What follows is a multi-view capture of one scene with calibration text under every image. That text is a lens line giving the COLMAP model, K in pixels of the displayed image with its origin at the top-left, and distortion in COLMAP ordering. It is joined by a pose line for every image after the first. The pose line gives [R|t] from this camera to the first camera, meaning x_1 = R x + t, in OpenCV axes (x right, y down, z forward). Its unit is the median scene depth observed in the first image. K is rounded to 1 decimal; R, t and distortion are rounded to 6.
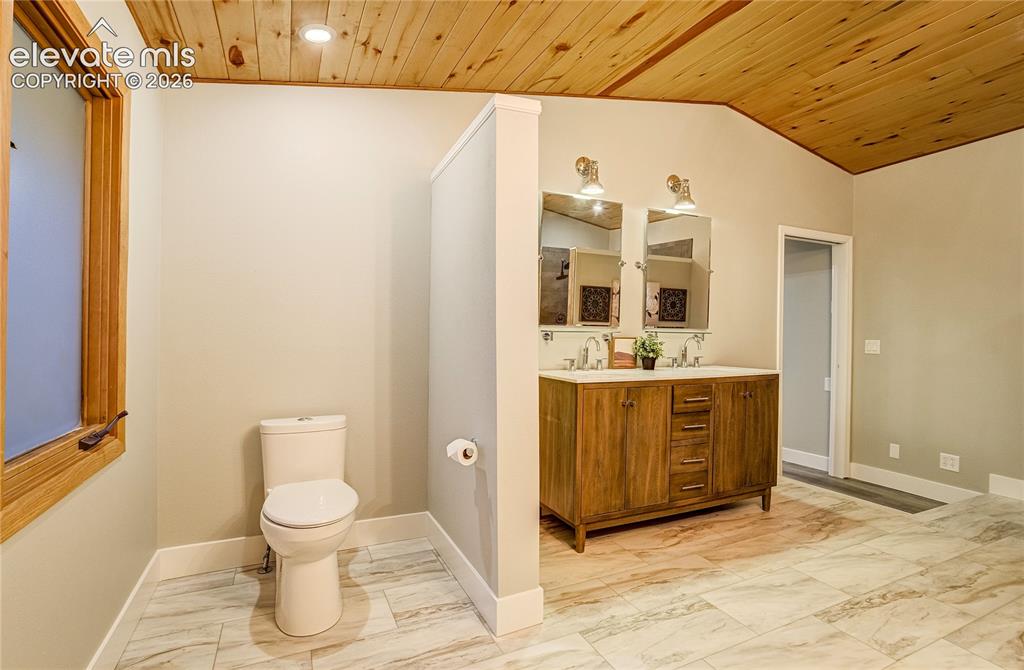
lens RADIAL K [[526.1, 0, 472.2], [0, 526.1, 336.9], [0, 0, 1]] dist [-0.000509, -0.000498]
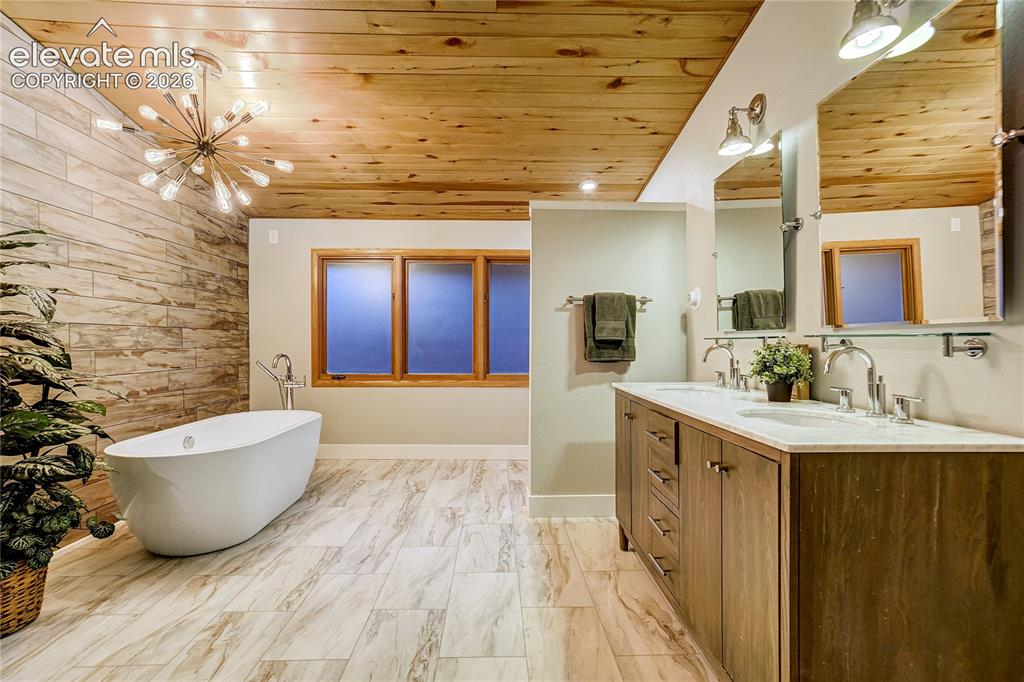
lens RADIAL K [[468.3, 0, 518.8], [0, 468.3, 340.5], [0, 0, 1]] dist [-0.028408, 0.010771]
pose [[-0.400519, -0.025348, -0.915938, 1.271784], [-0.006916, 0.999672, -0.024641, 0.028390], [0.916262, -0.003534, -0.400563, 1.329440]]
